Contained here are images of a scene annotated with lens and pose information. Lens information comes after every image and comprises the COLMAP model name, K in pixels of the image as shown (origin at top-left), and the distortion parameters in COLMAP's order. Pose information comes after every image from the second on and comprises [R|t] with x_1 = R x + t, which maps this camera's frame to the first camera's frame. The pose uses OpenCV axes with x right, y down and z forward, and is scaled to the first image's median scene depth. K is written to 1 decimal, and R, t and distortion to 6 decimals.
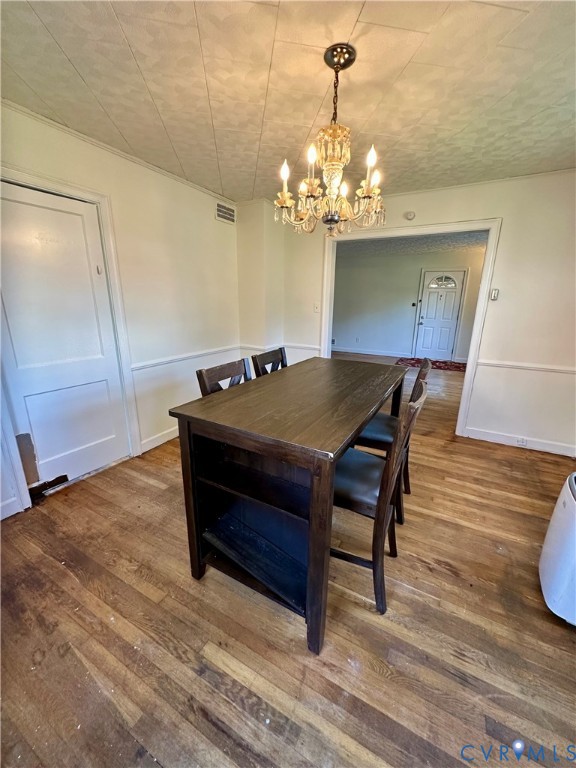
lens RADIAL K [[305.7, 0, 288.0], [0, 305.7, 384.0], [0, 0, 1]] dist [-0.001701, 0.000334]
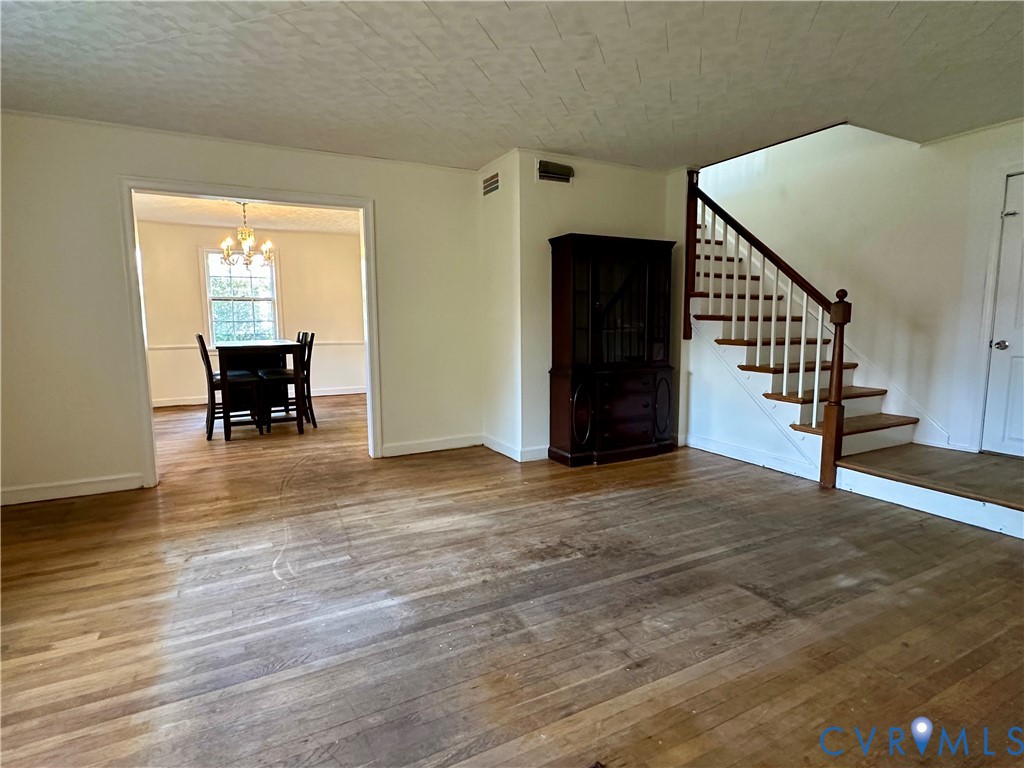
lens RADIAL K [[541.2, 0, 512.0], [0, 541.2, 384.0], [0, 0, 1]] dist [0.002011, 0.000335]
pose [[-0.549600, 0.090321, -0.830531, 1.784744], [-0.225544, 0.941182, 0.251607, -0.835679], [0.804407, 0.325604, -0.496902, 3.557402]]
